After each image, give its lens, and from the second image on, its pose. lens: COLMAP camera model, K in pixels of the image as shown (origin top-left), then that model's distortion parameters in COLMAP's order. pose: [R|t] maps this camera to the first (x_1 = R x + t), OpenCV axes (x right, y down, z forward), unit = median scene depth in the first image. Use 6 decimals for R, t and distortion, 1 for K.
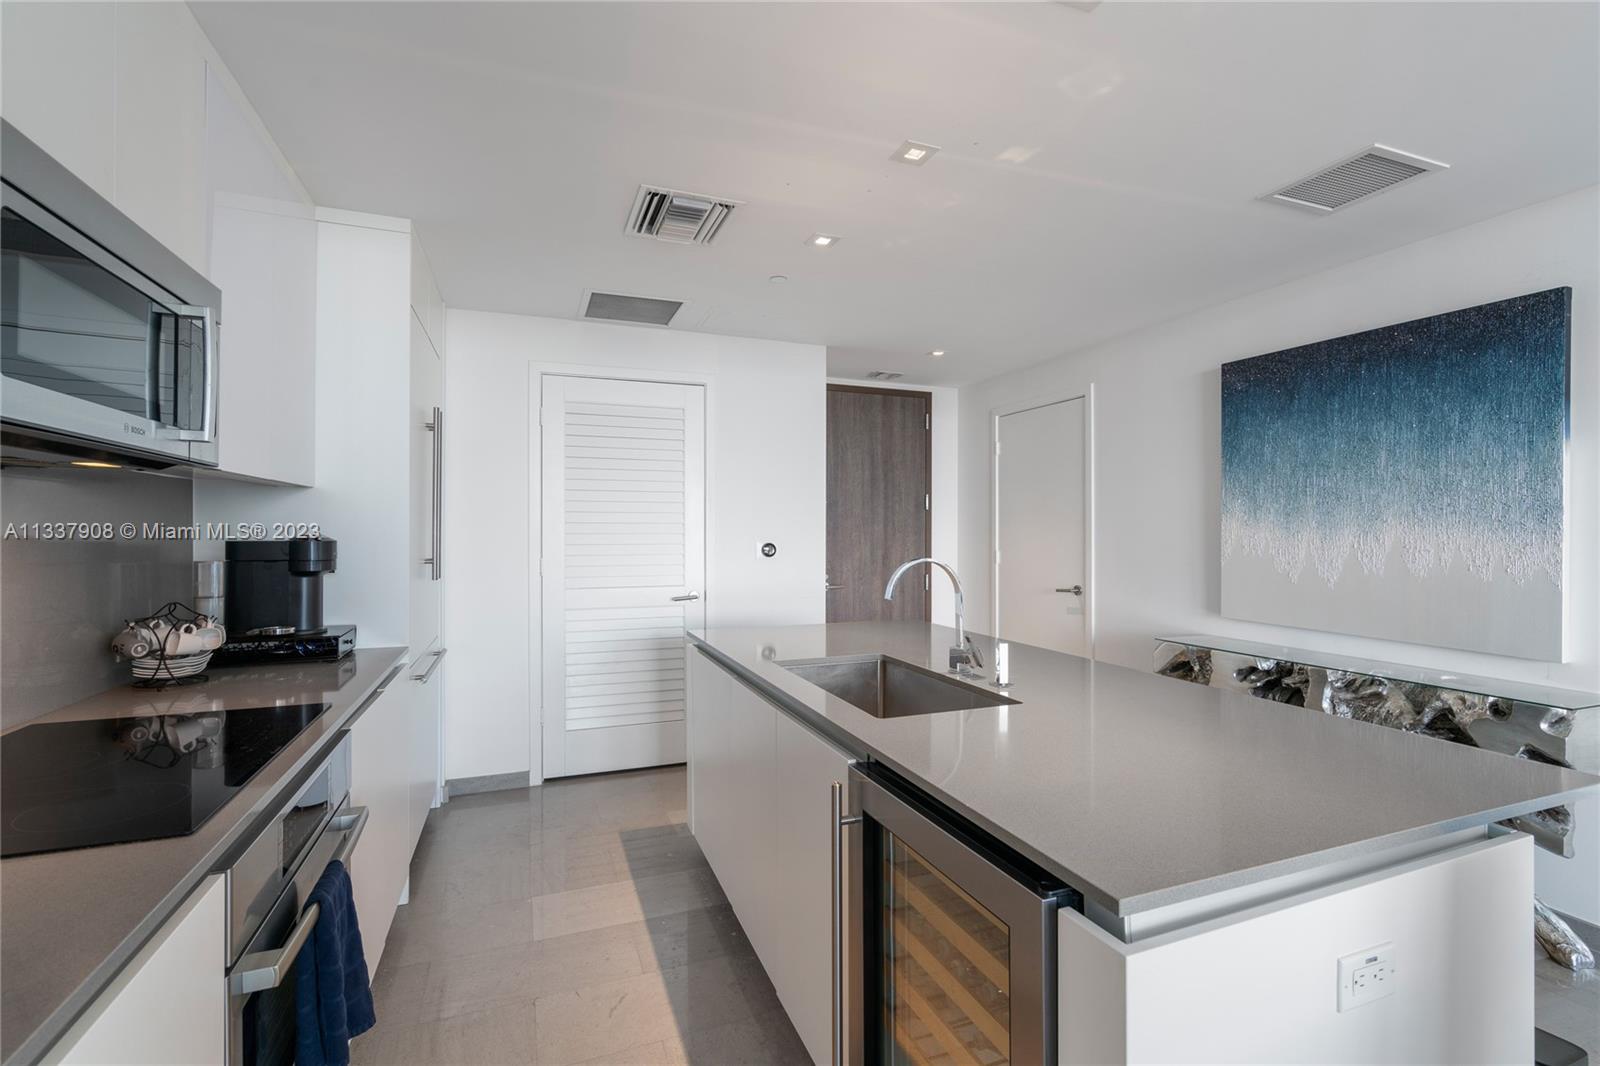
lens RADIAL K [[726.0, 0, 800.4], [0, 726.0, 526.7], [0, 0, 1]] dist [-0.006752, 0.004328]
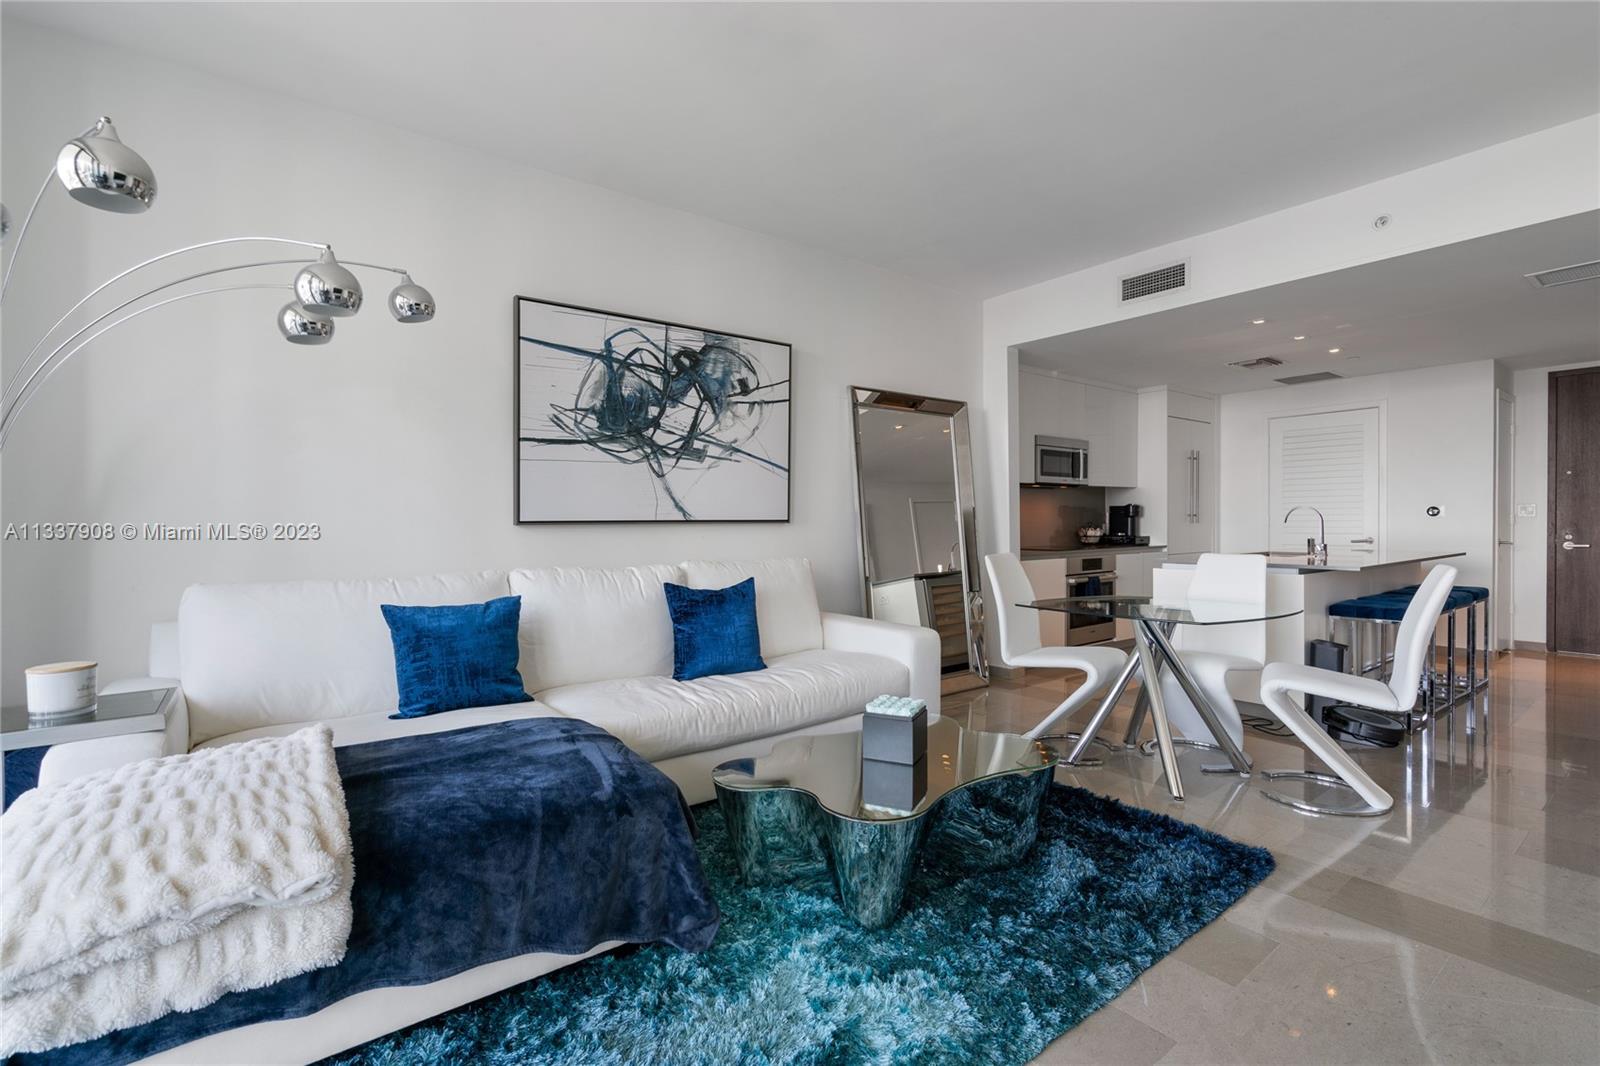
lens RADIAL K [[726.0, 0, 796.0], [0, 726.0, 528.0], [0, 0, 1]] dist [-0.006752, 0.004328]
pose [[0.277302, 0.007238, -0.960756, 1.385692], [0.011009, 0.999882, 0.010710, 0.049292], [0.960720, -0.013546, 0.277189, -0.884167]]
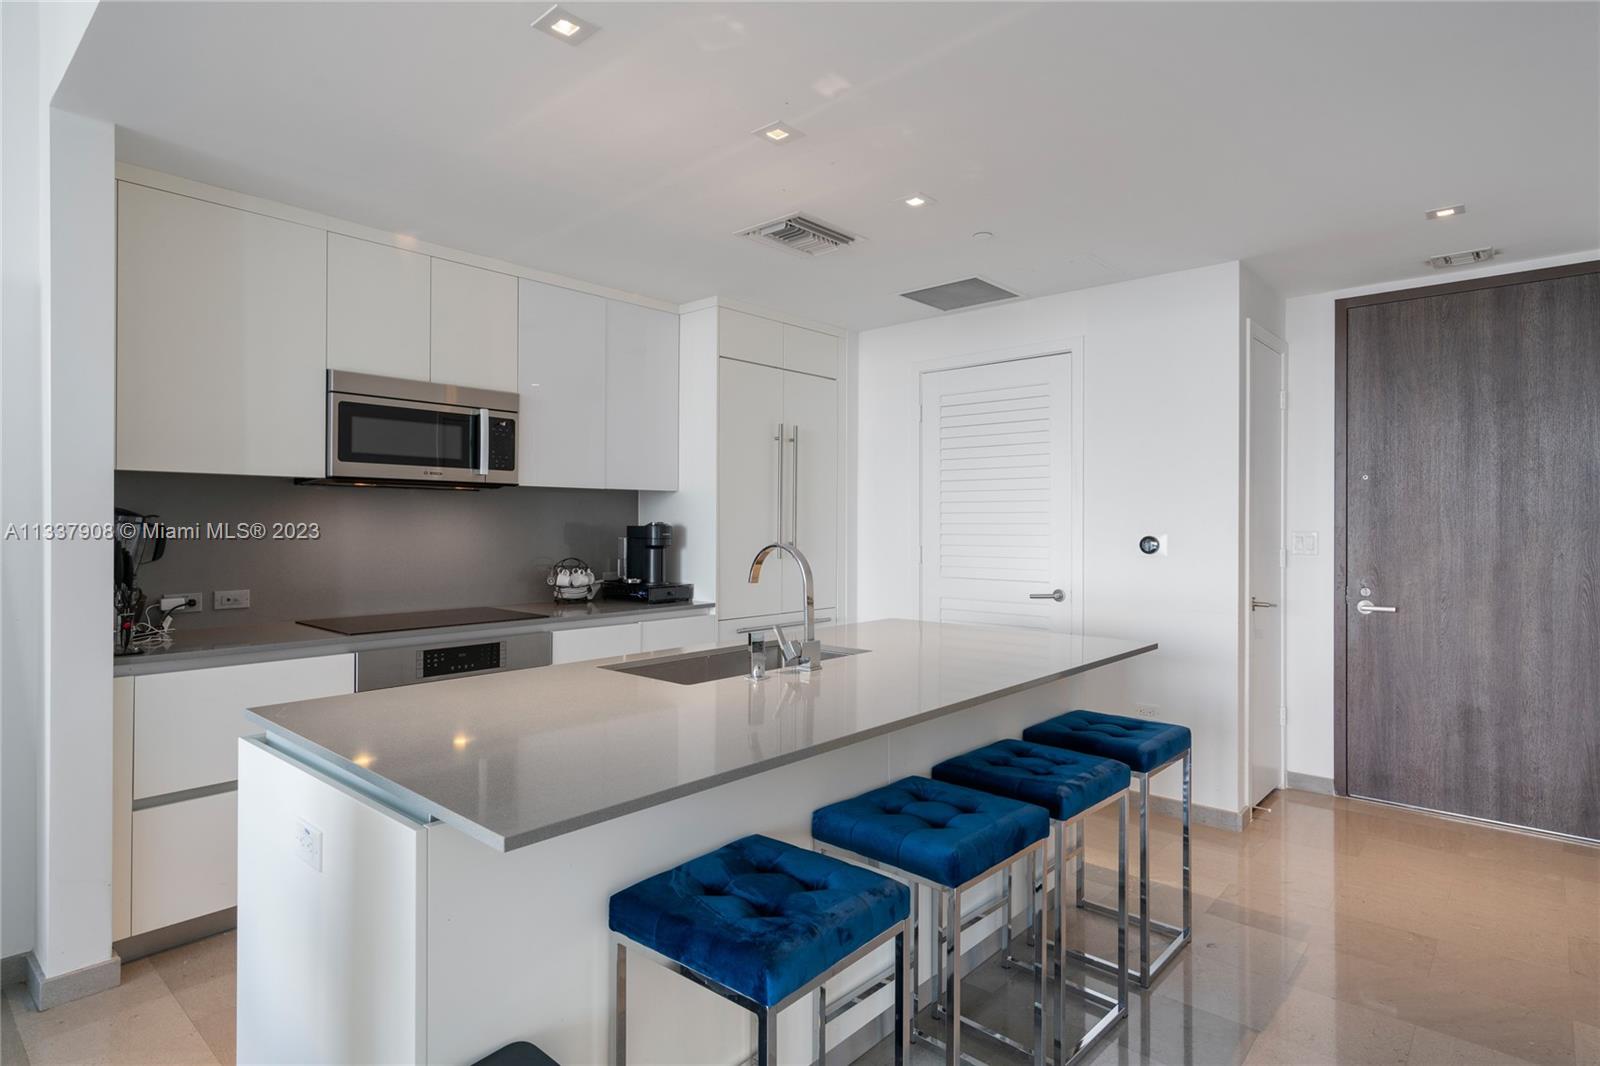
lens RADIAL K [[829.9, 0, 800.1], [0, 829.9, 520.7], [0, 0, 1]] dist [0.013122, 0.001280]
pose [[0.453904, -0.002794, -0.891046, 0.809977], [0.001807, 0.999996, -0.002215, 0.009664], [0.891049, -0.000605, 0.453907, 0.354658]]
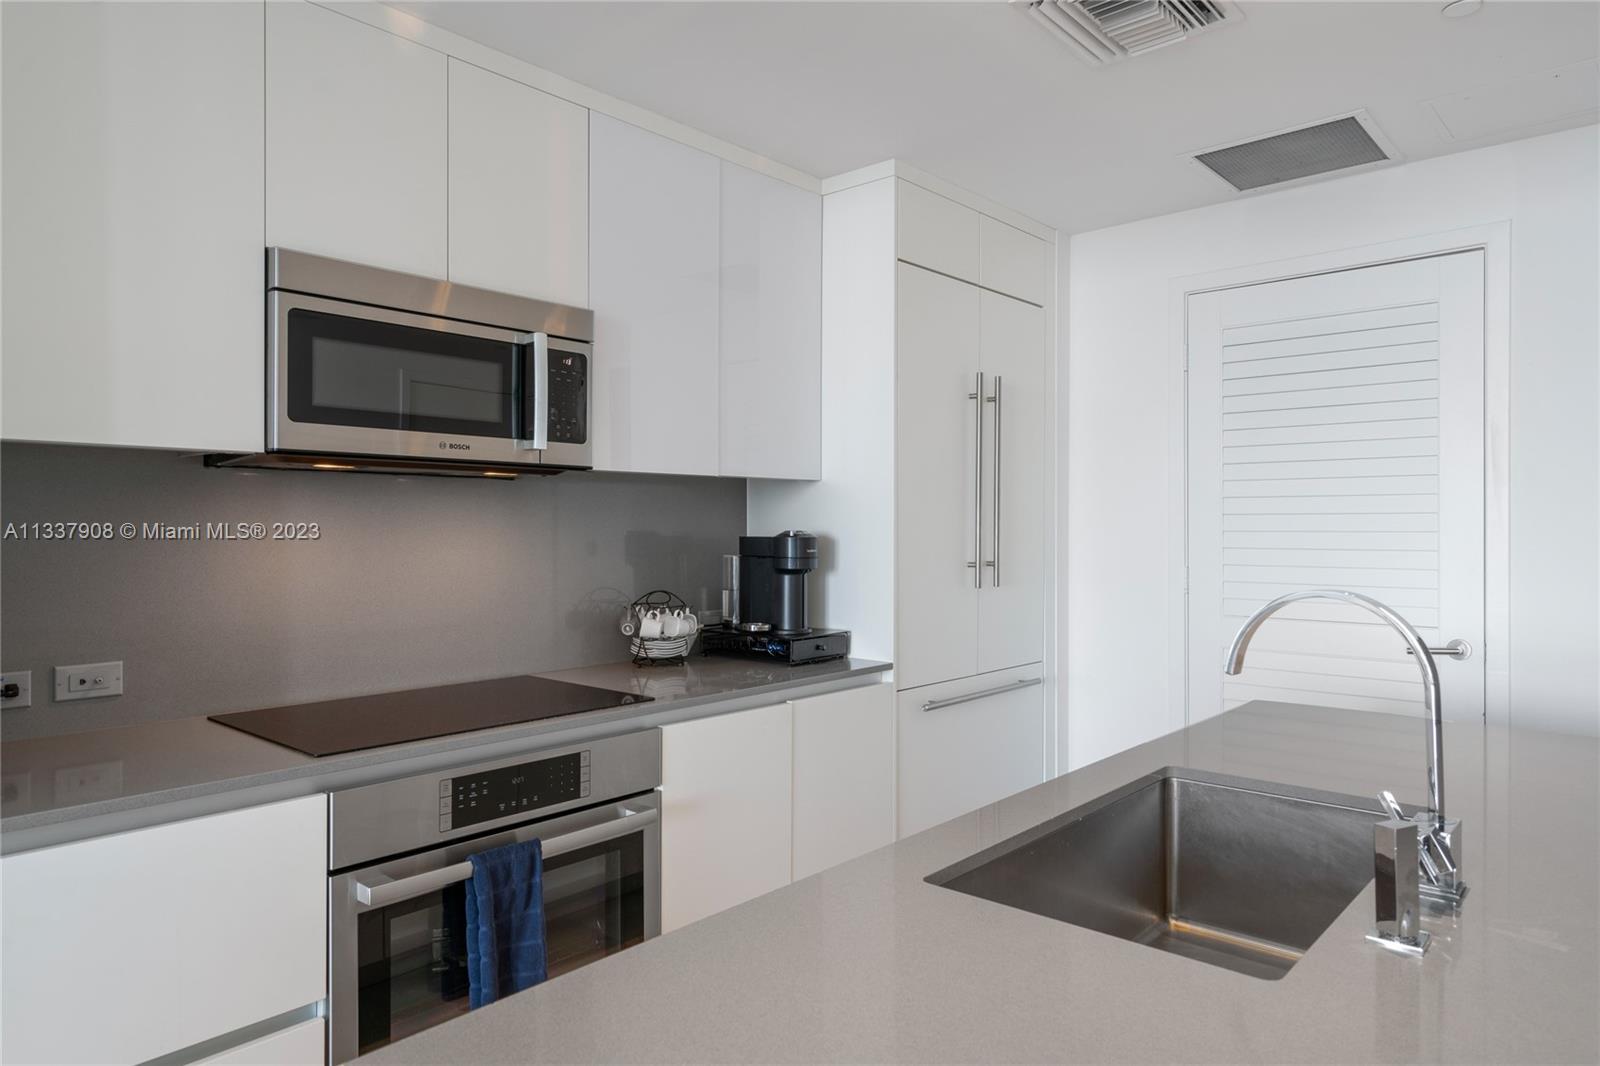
lens RADIAL K [[998.7, 0, 806.9], [0, 998.7, 526.2], [0, 0, 1]] dist [0.030698, -0.016294]
pose [[0.457629, 0.000726, -0.889143, 0.387104], [0.003556, 0.999990, 0.002647, 0.001376], [0.889136, -0.004373, 0.457622, 0.314732]]
